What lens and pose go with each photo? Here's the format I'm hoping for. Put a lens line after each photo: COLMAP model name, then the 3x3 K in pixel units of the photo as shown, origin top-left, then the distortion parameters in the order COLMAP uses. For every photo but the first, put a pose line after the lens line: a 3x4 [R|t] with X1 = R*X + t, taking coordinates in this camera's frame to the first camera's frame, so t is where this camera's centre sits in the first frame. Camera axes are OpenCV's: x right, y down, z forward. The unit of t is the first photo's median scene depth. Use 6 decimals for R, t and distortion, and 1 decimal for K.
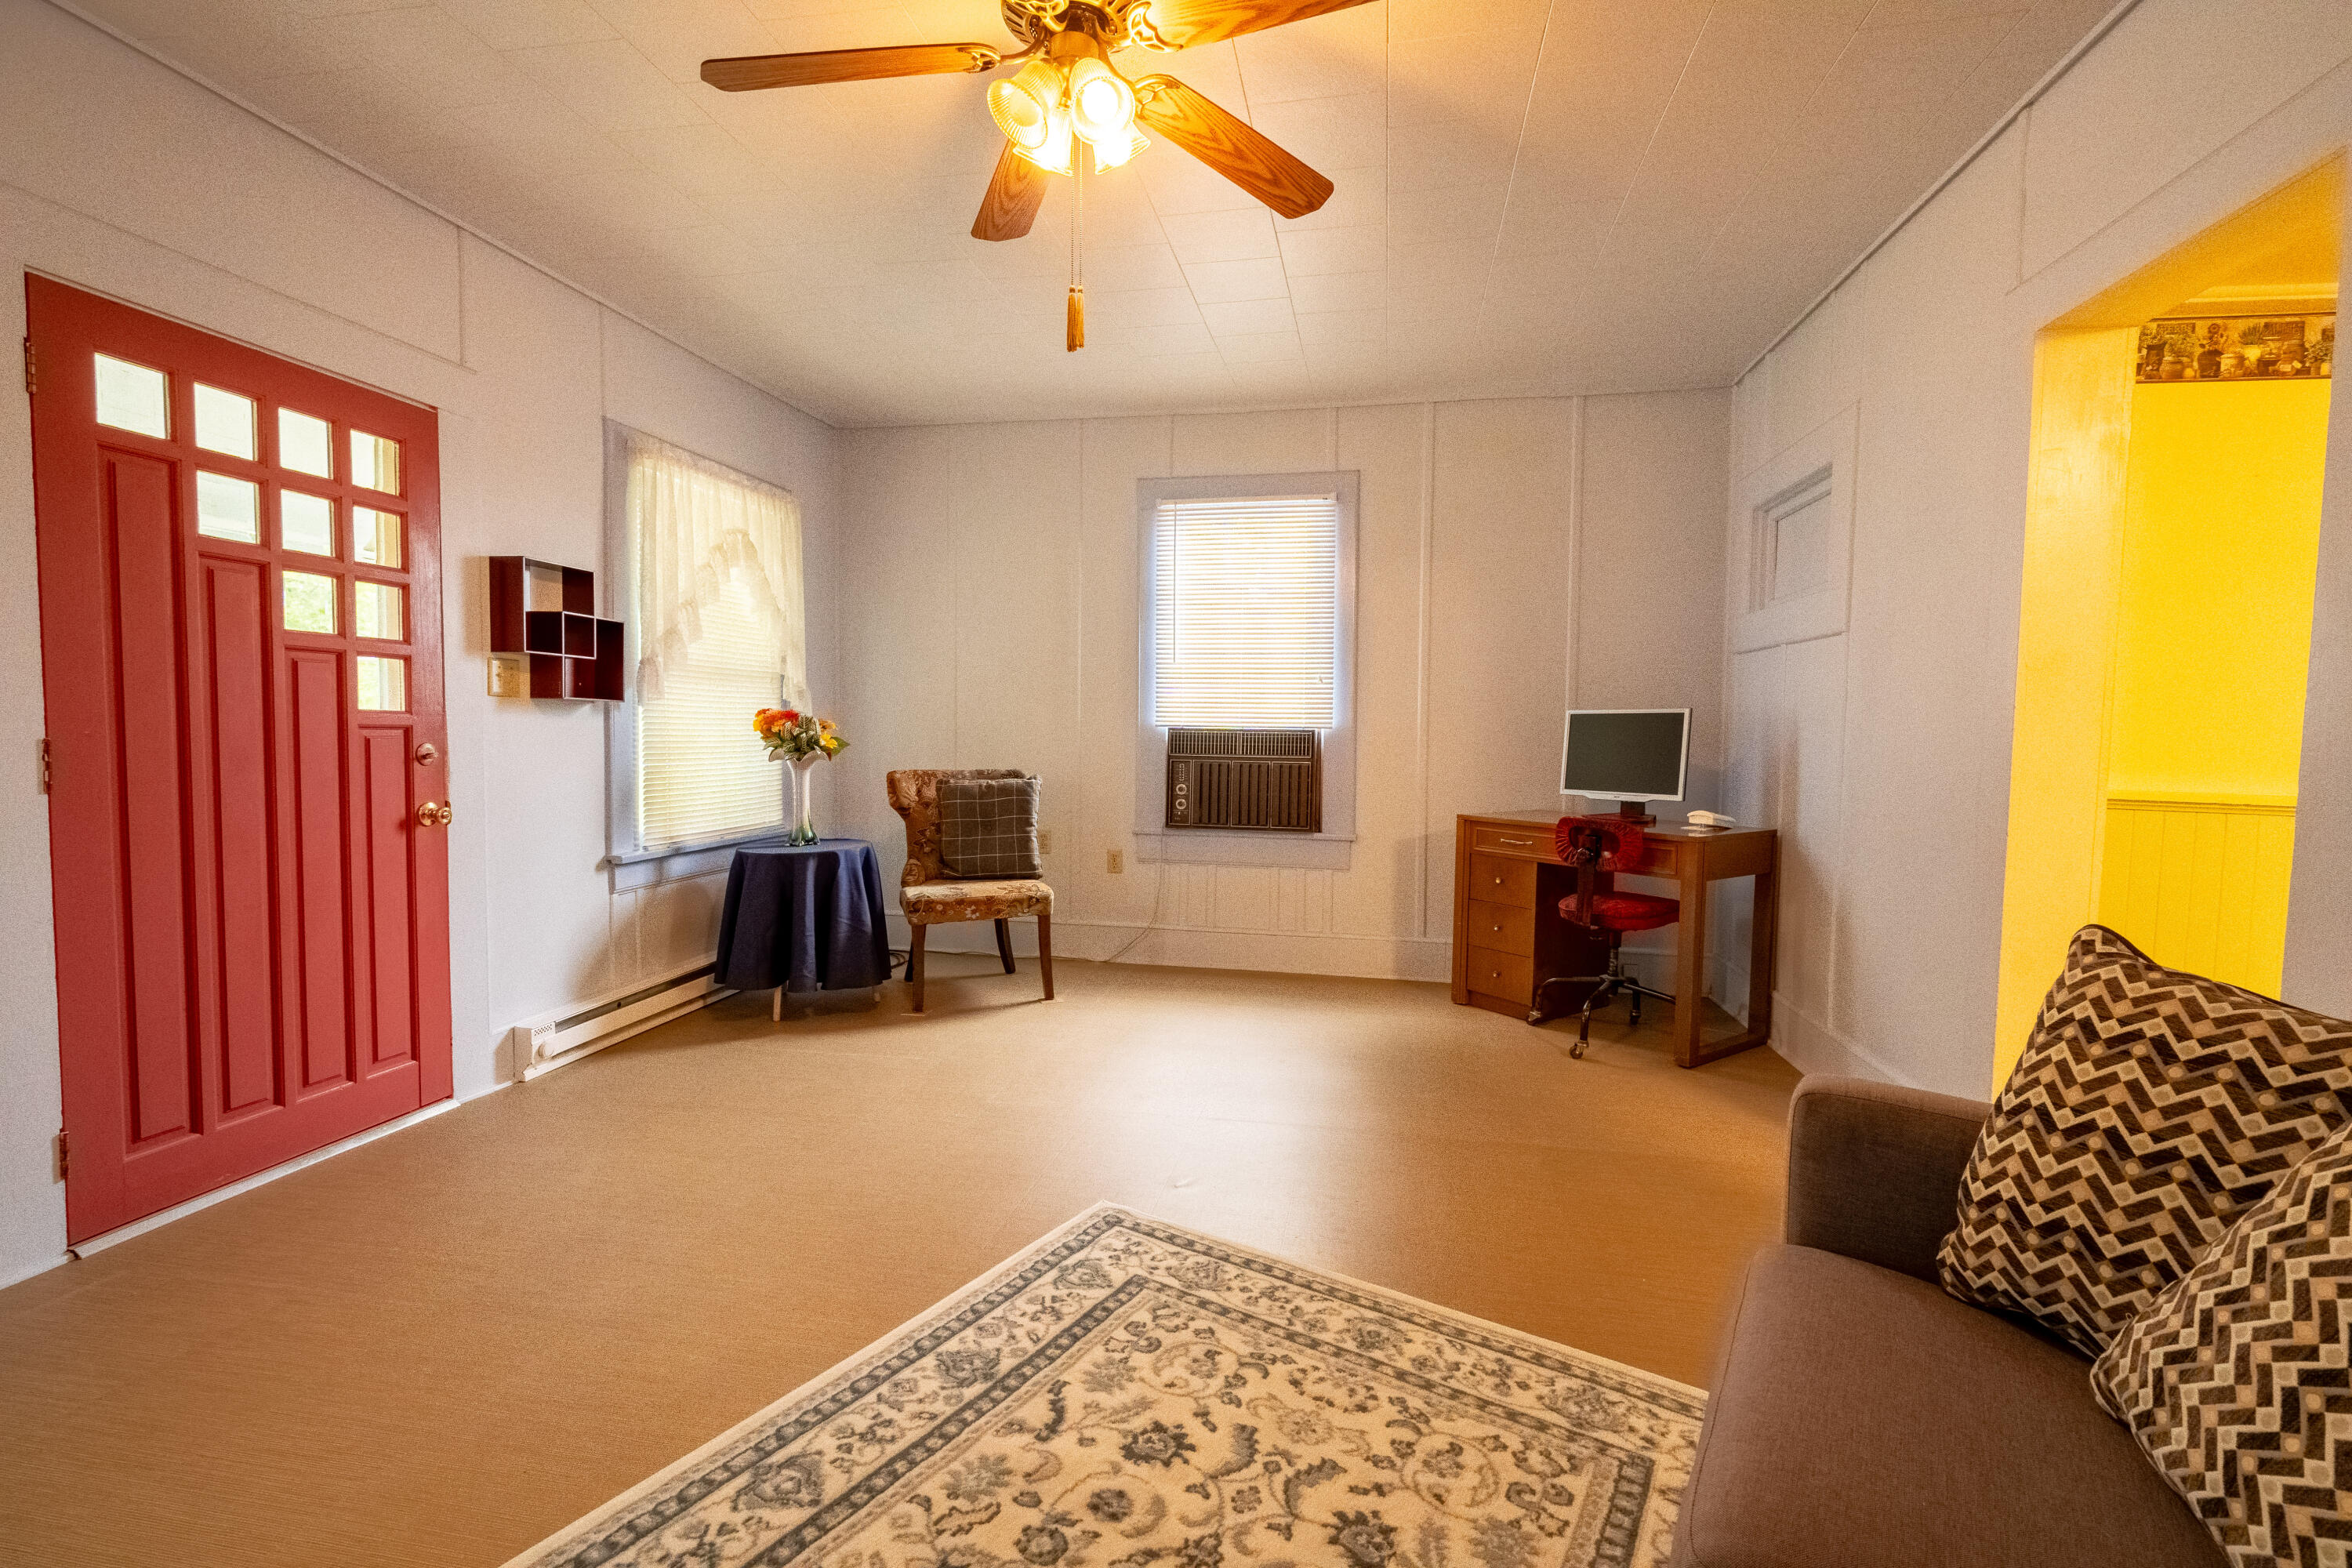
lens RADIAL K [[1064.2, 0, 1193.7], [0, 1064.2, 800.4], [0, 0, 1]] dist [-0.005087, 0.001868]
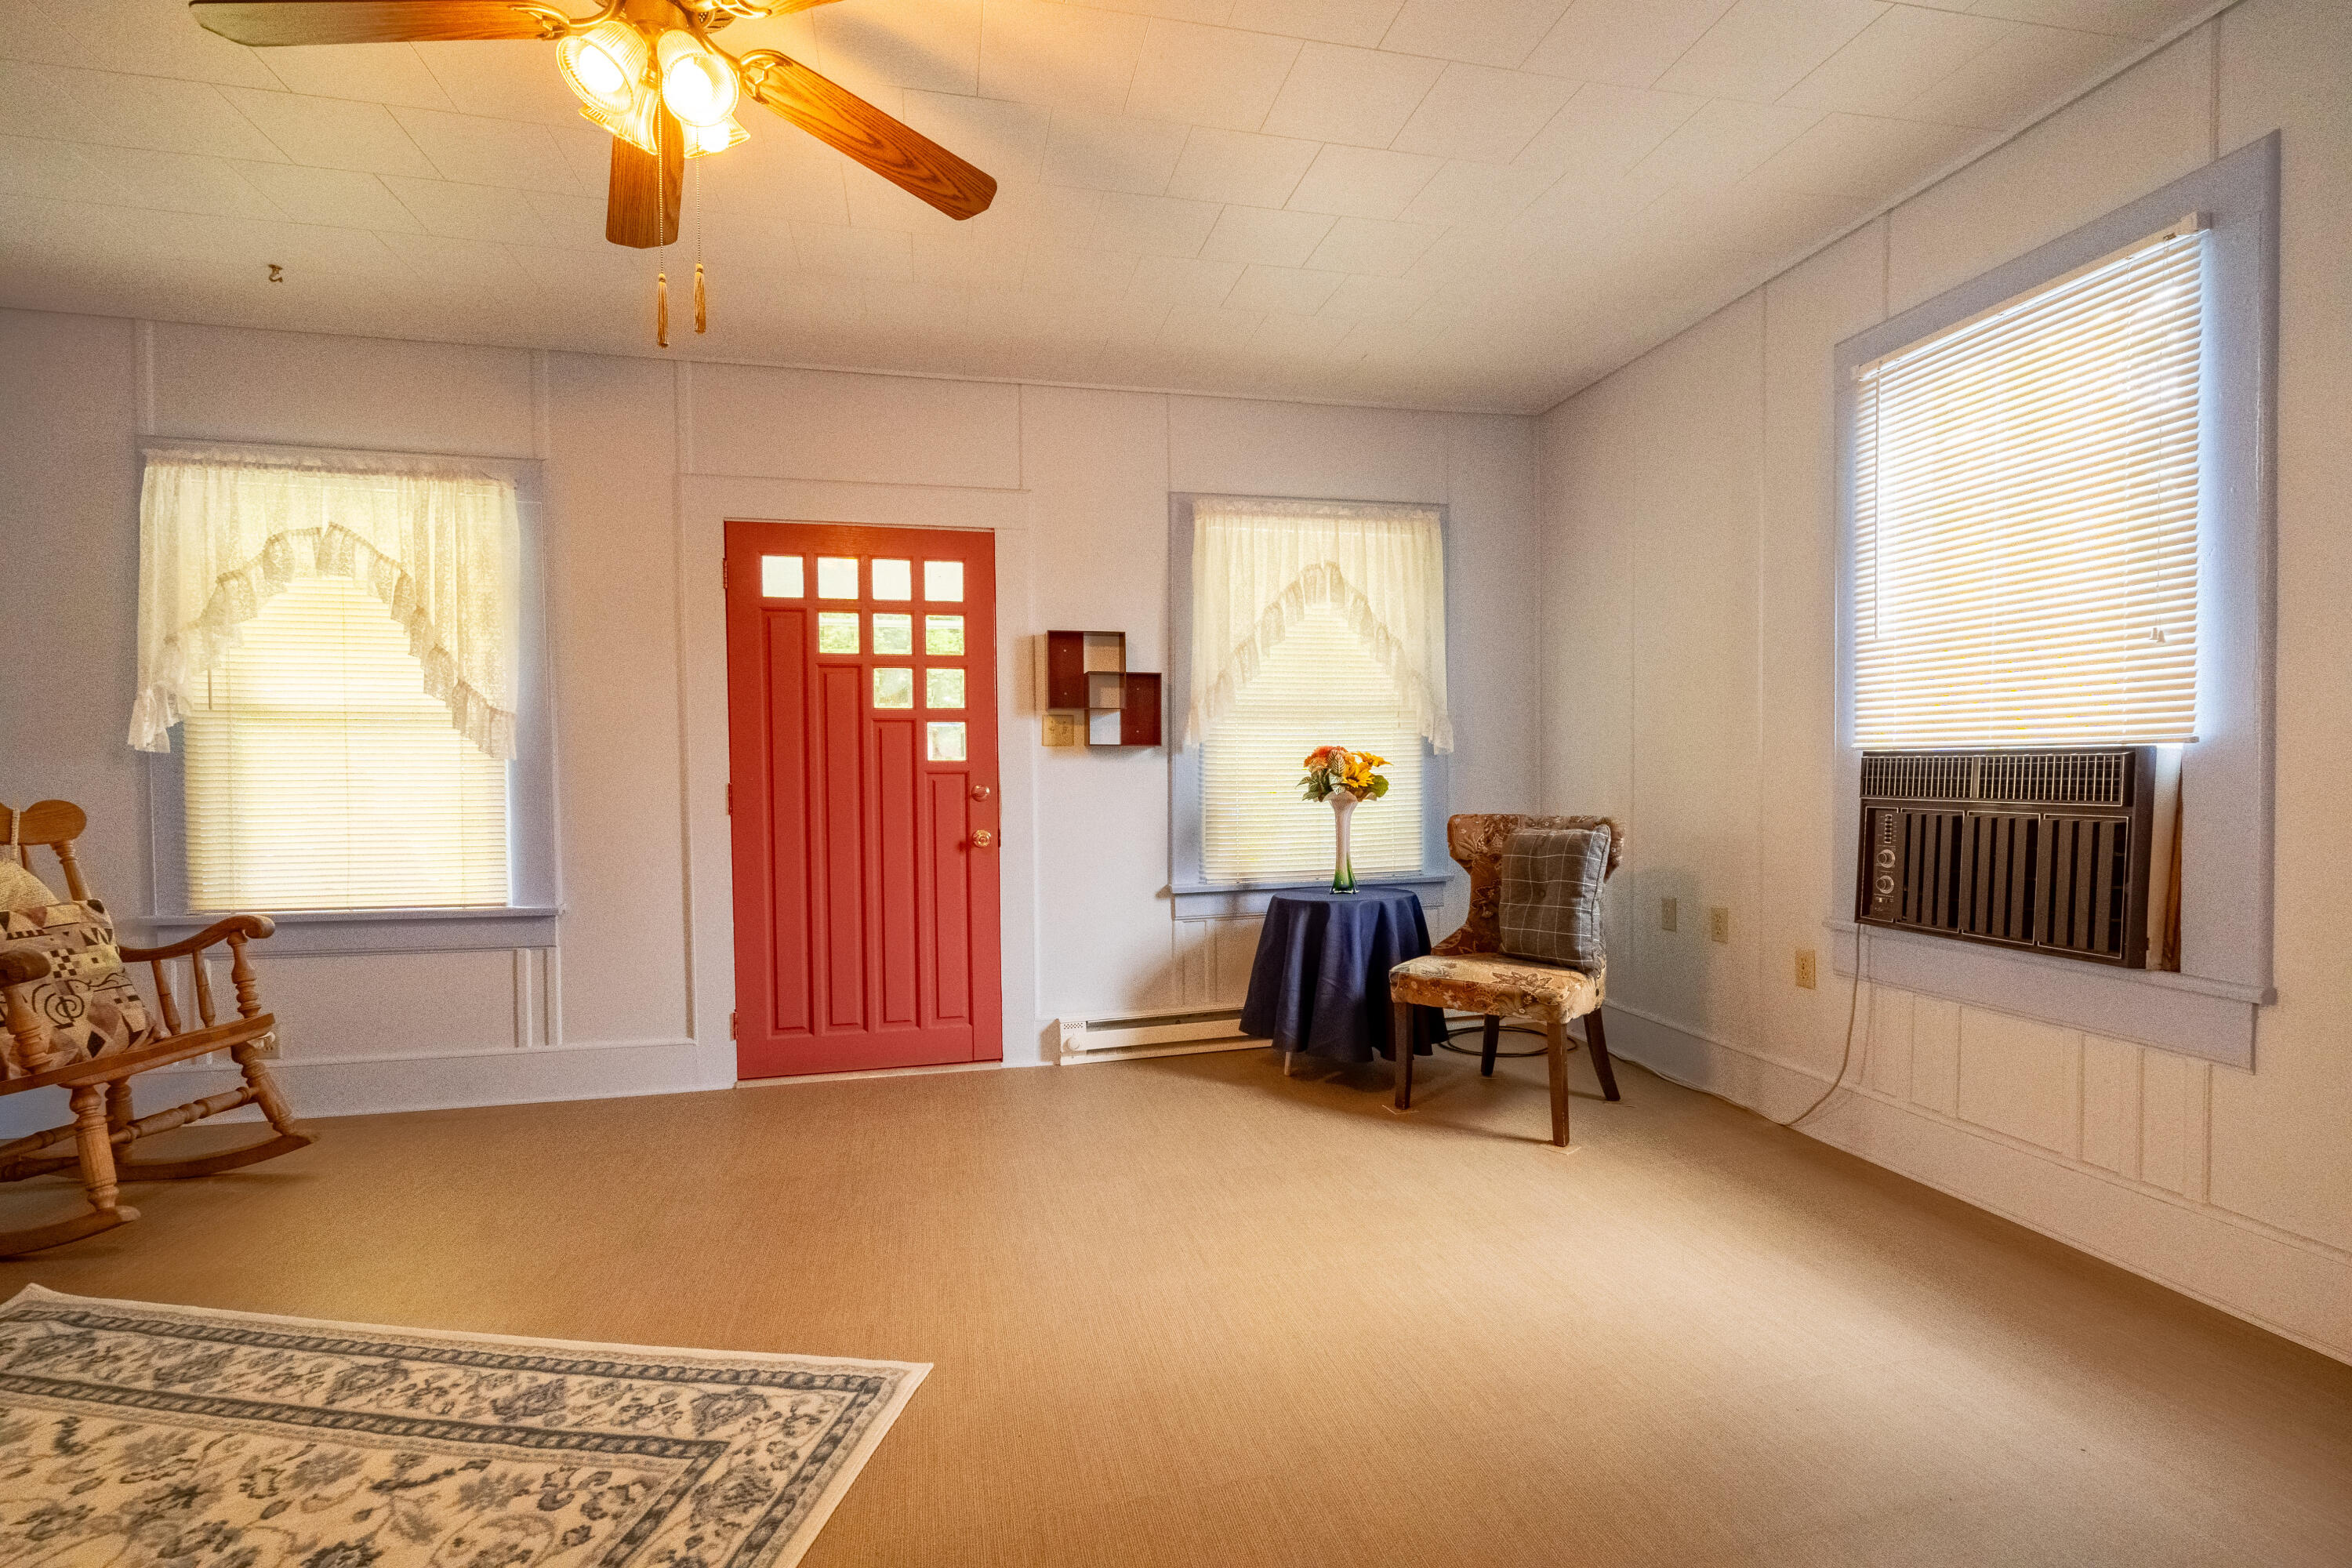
lens RADIAL K [[1073.9, 0, 1176.0], [0, 1073.9, 784.0], [0, 0, 1]] dist [-0.002593, 0.000052]
pose [[0.397454, -0.006250, -0.917601, 0.495494], [-0.043198, 0.998741, -0.025513, -0.025632], [0.916605, 0.049779, 0.396684, 0.581026]]
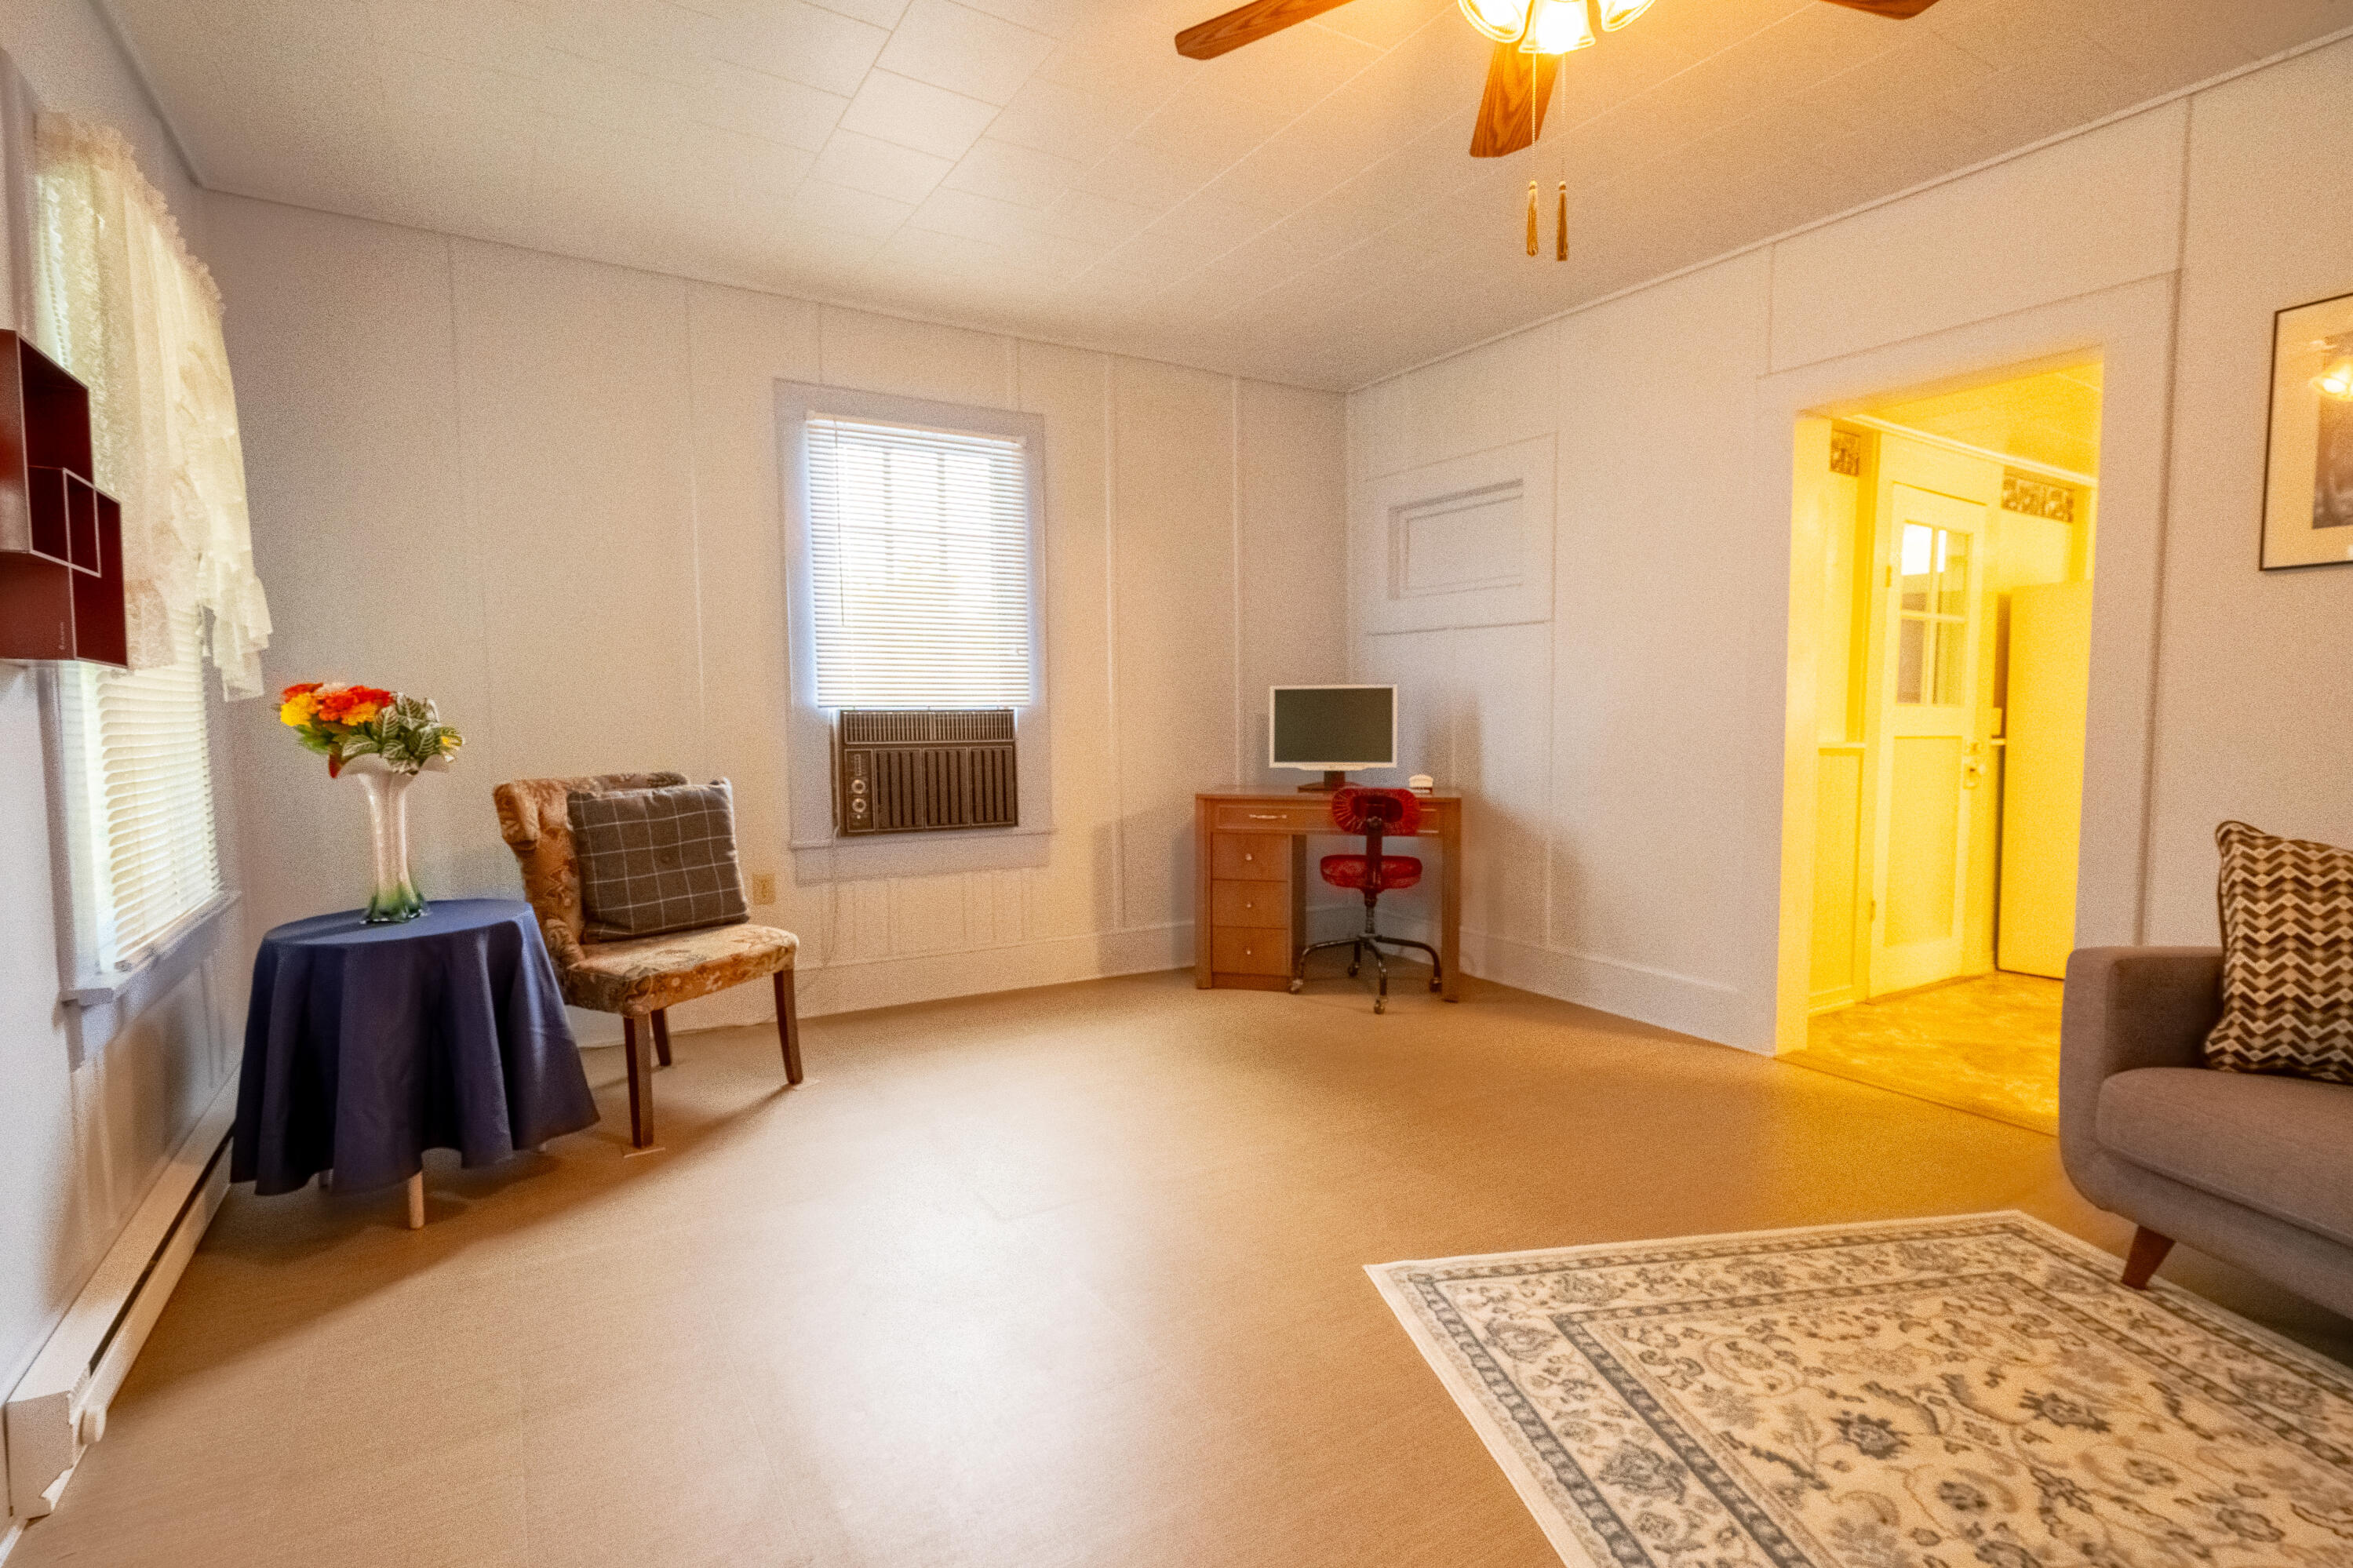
lens RADIAL K [[1123.6, 0, 1188.5], [0, 1123.6, 797.0], [0, 0, 1]] dist [-0.001999, -0.000184]
pose [[0.738303, -0.066168, 0.671216, -0.534503], [0.056834, 0.997740, 0.035842, -0.025471], [-0.672070, 0.011686, 0.740395, 0.299660]]
